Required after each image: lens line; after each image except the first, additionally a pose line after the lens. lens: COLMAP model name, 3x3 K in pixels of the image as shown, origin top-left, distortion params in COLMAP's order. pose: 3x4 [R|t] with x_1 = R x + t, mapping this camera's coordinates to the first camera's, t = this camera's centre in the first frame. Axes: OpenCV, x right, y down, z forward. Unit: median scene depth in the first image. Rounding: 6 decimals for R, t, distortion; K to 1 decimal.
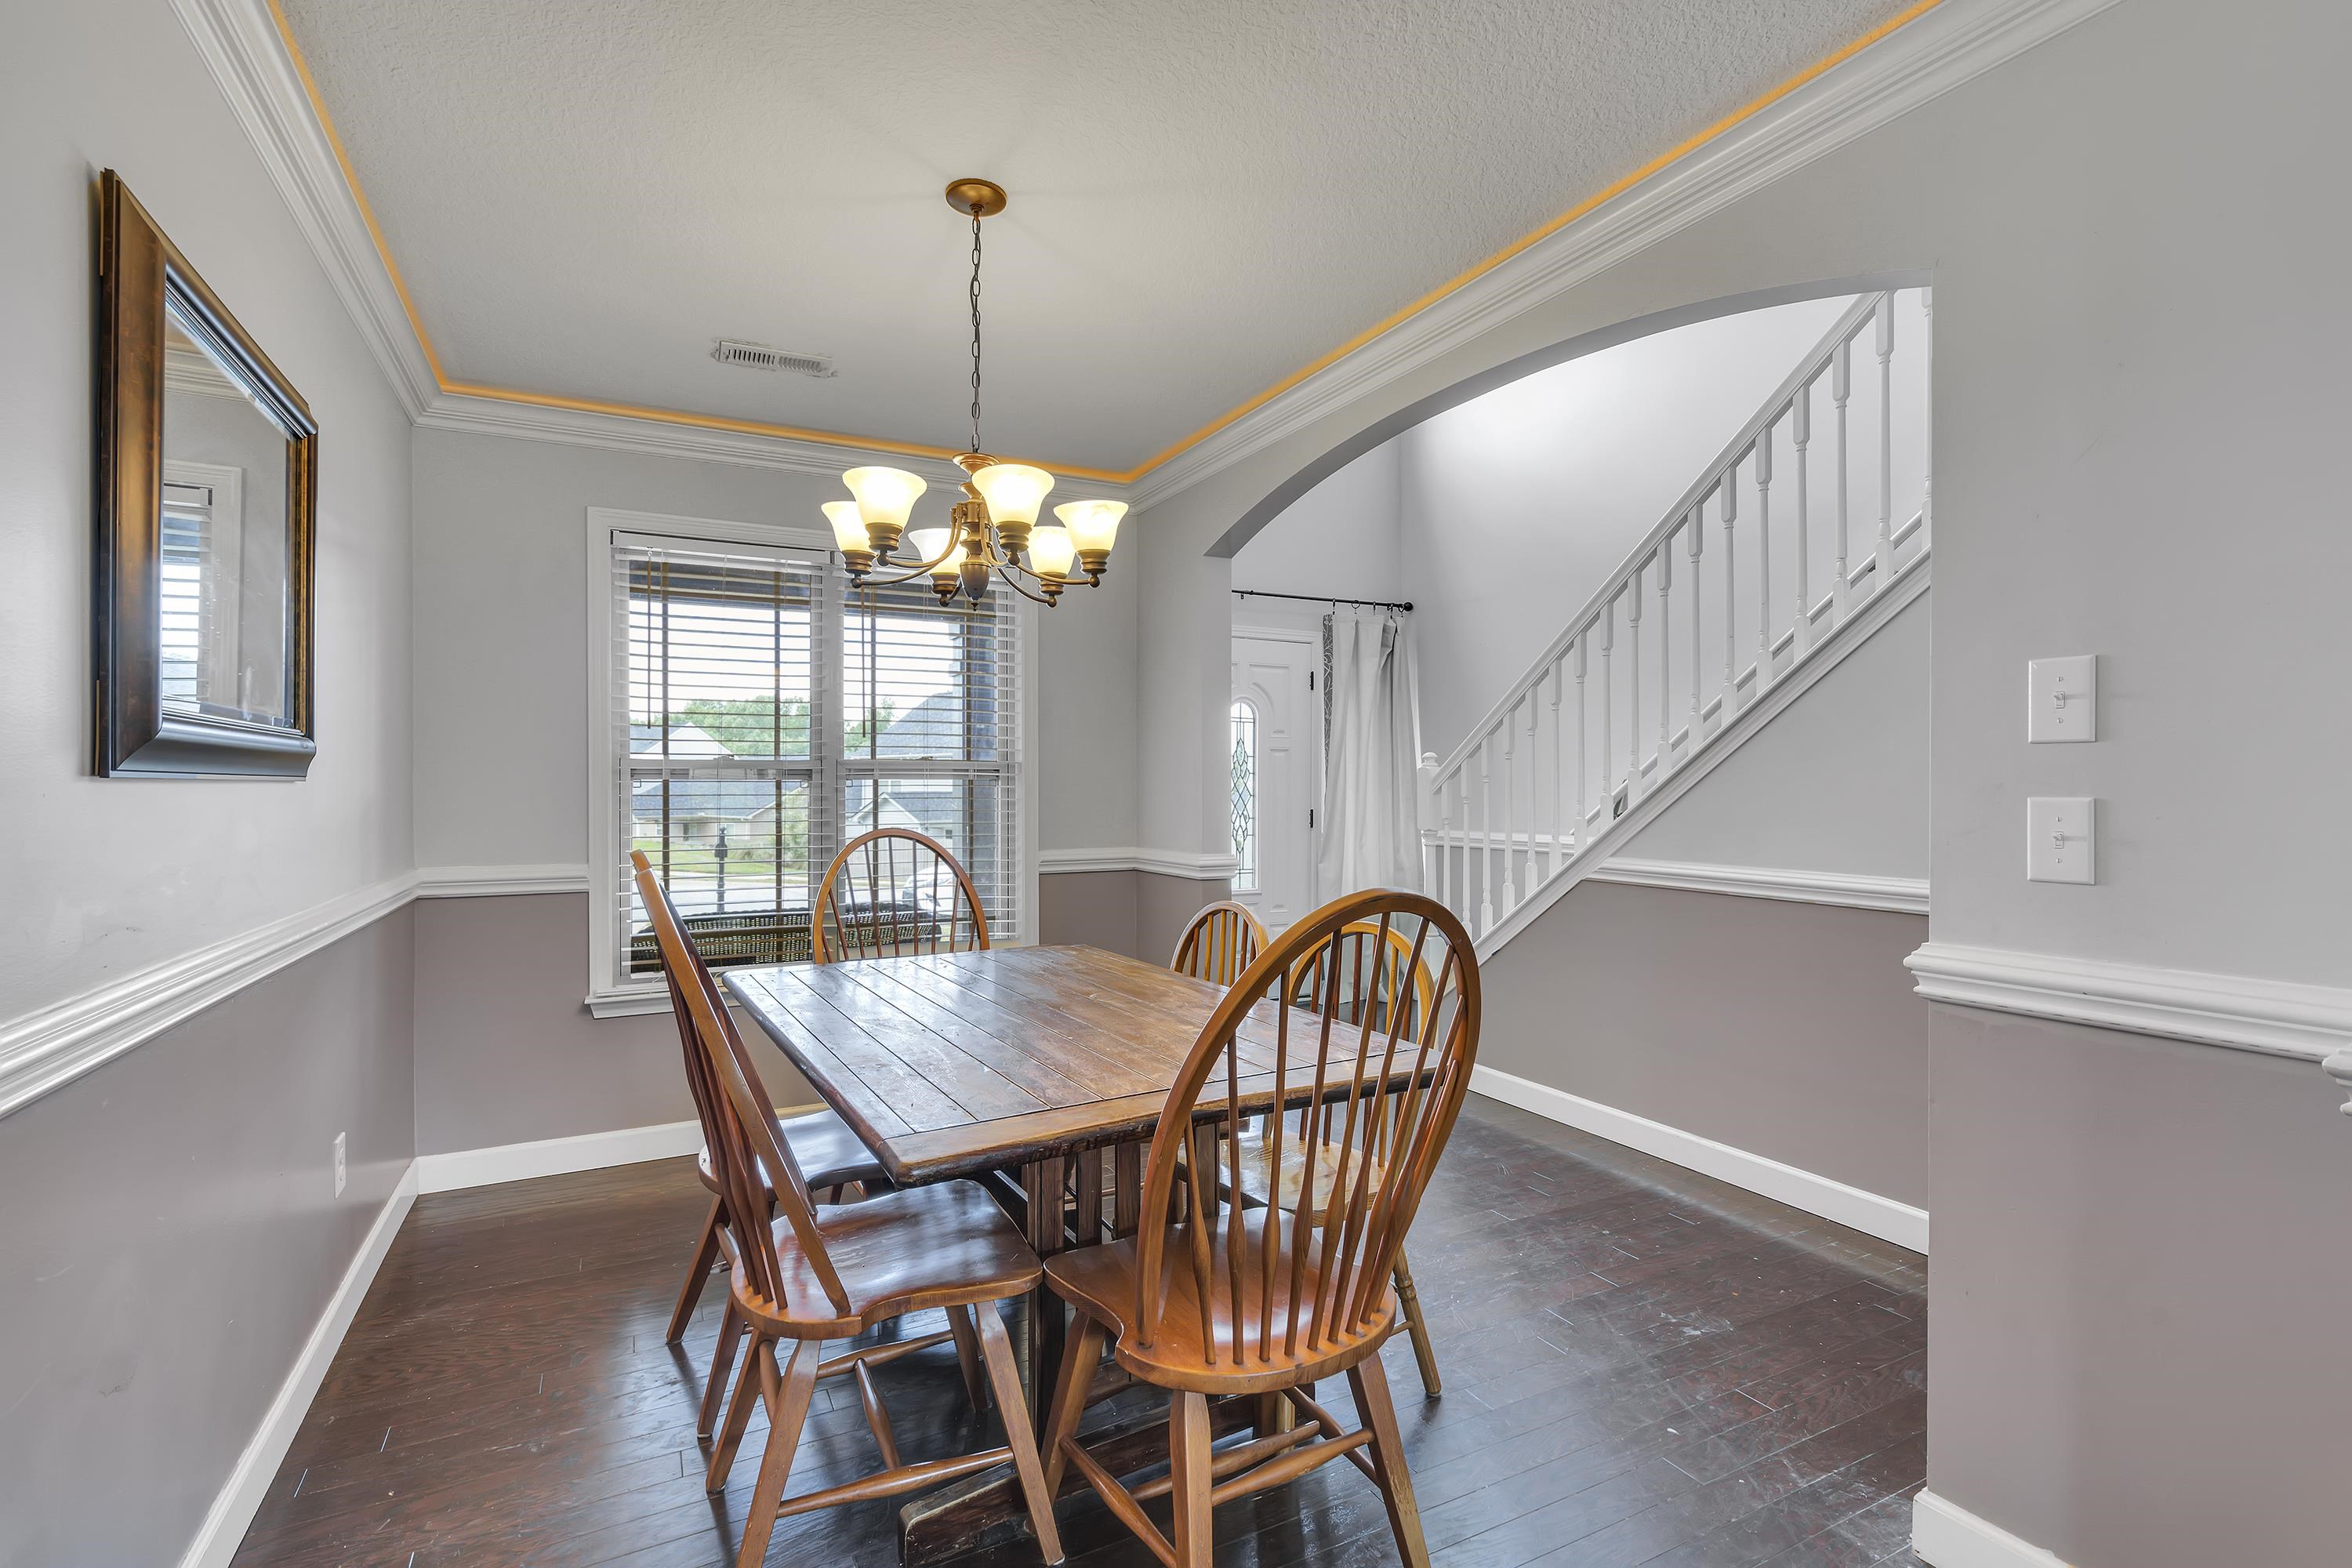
lens RADIAL K [[1056.6, 0, 1167.1], [0, 1056.6, 786.9], [0, 0, 1]] dist [0.000315, -0.000019]
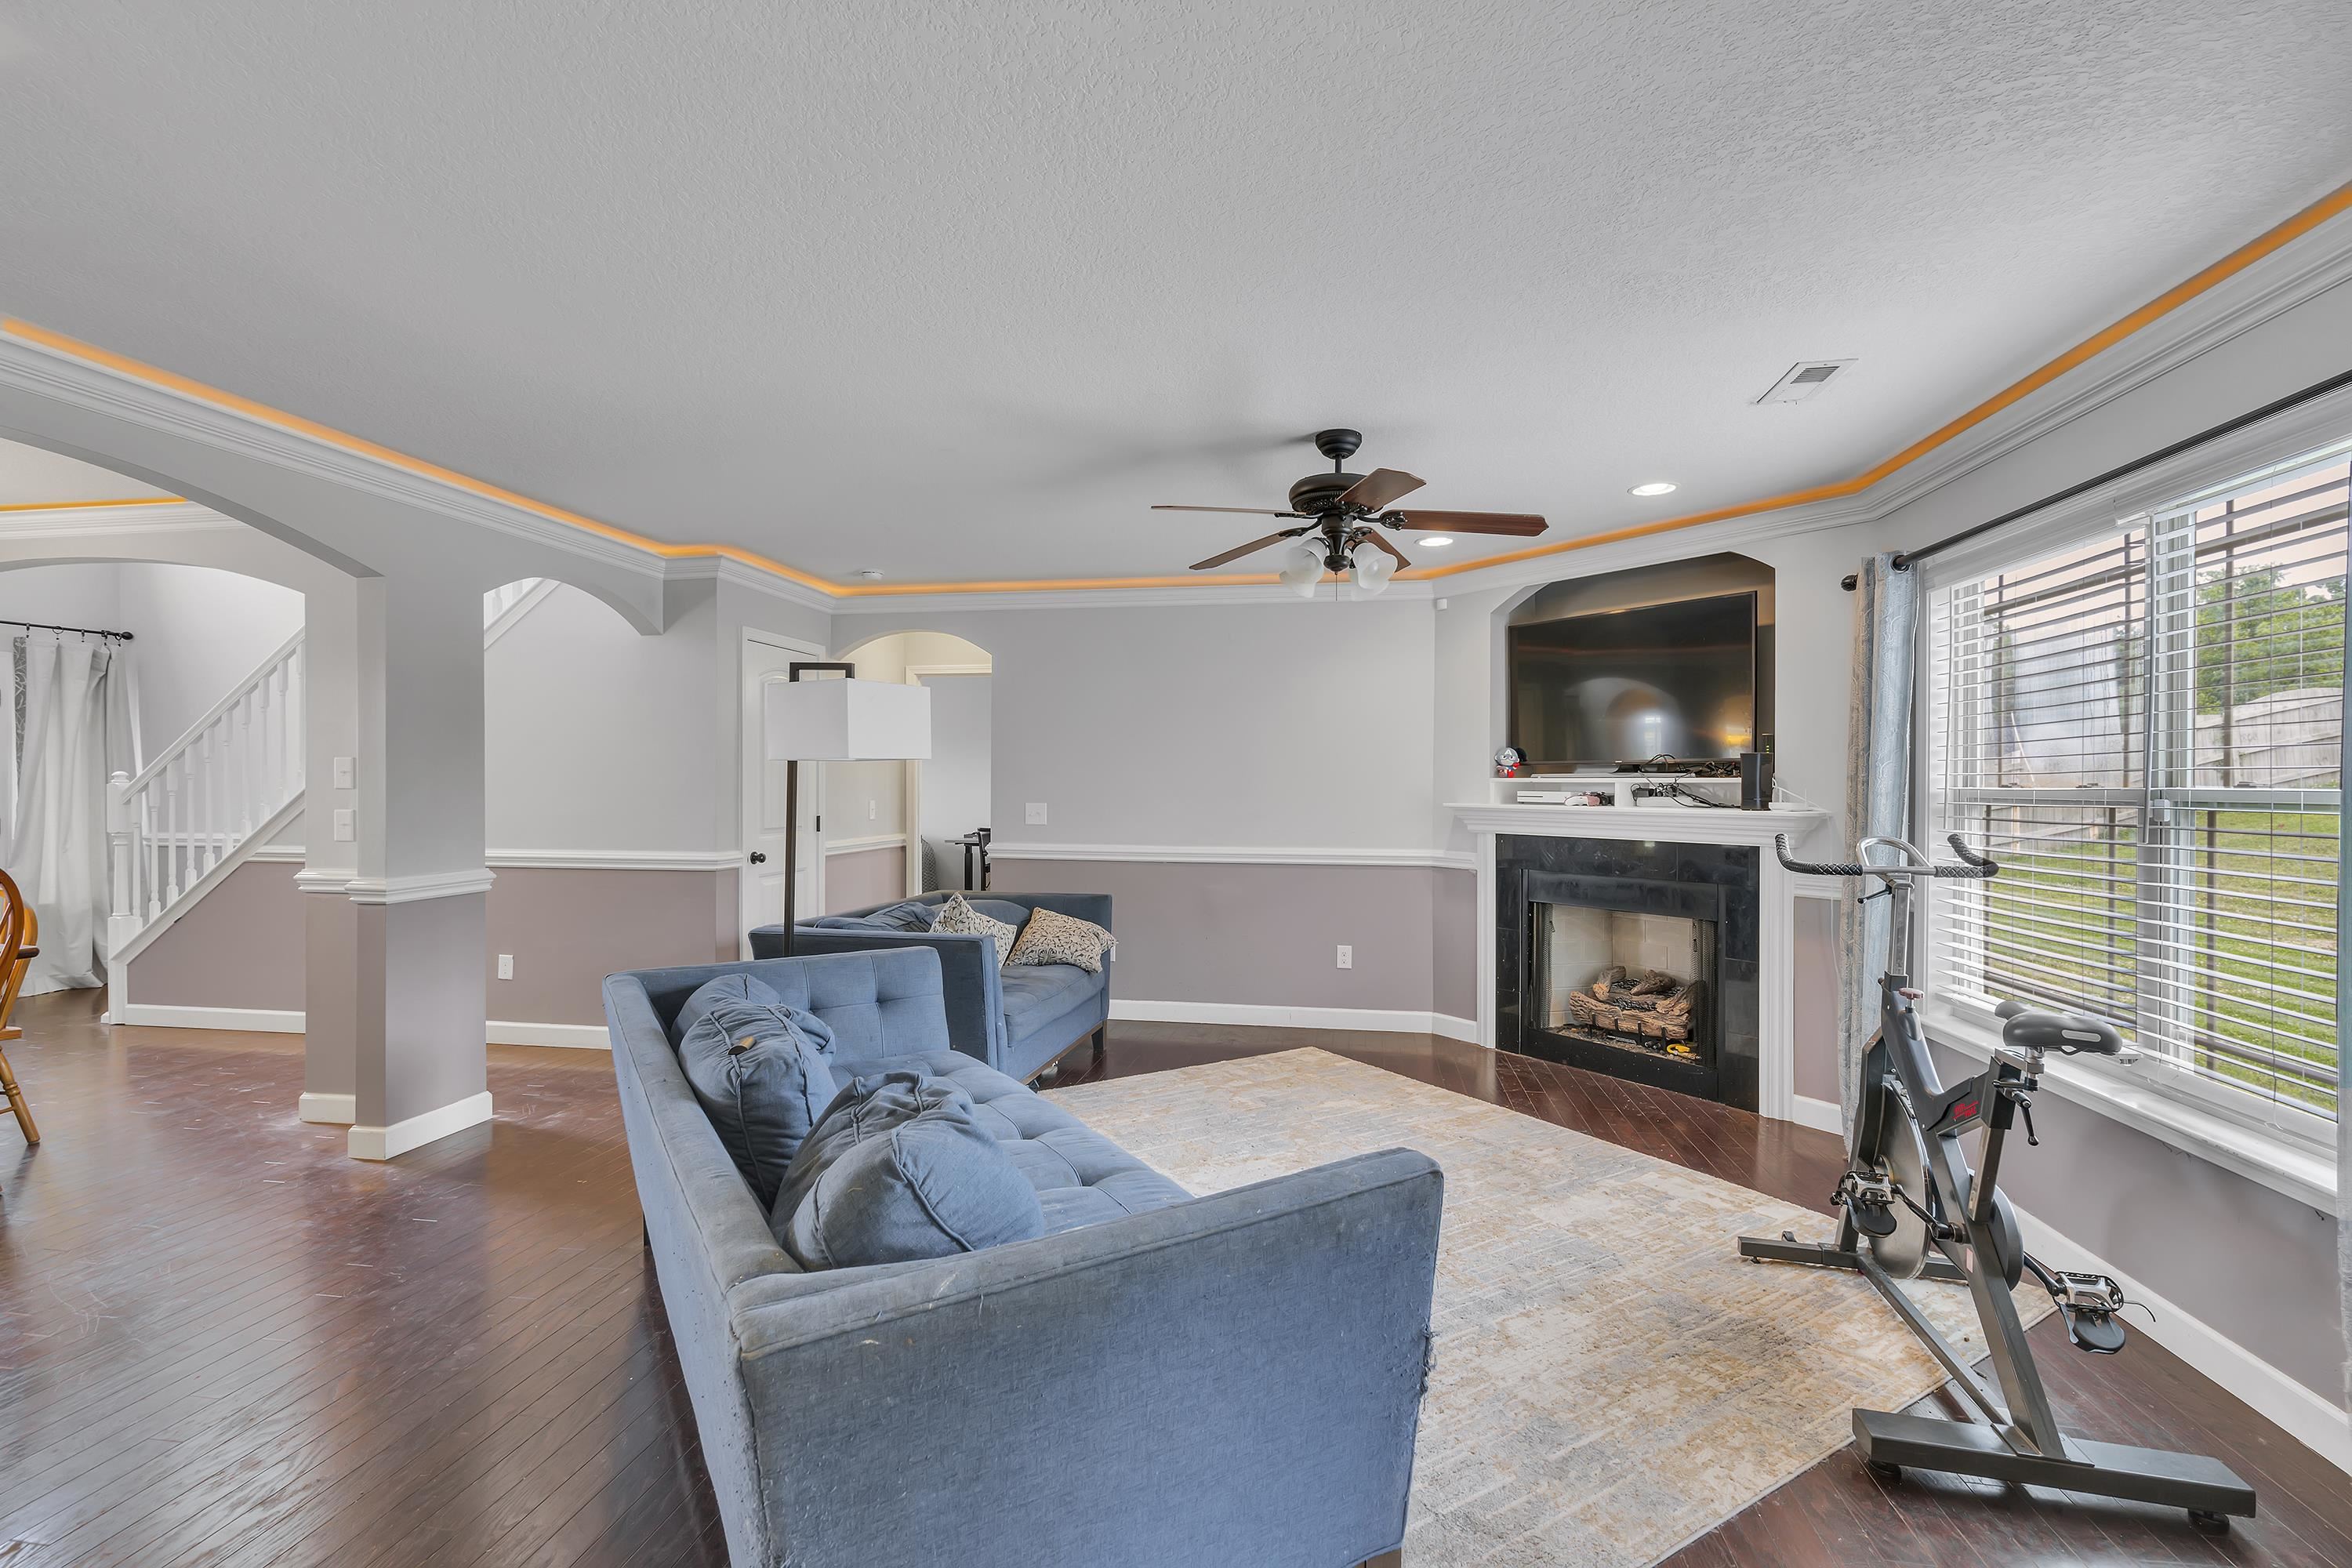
lens RADIAL K [[1056.6, 0, 1167.1], [0, 1056.6, 786.9], [0, 0, 1]] dist [0.000315, -0.000019]
pose [[0.596875, 0.000267, 0.802334, -0.014643], [-0.002509, 0.999996, 0.001534, -0.014664], [-0.802330, -0.002929, 0.596874, -0.585321]]
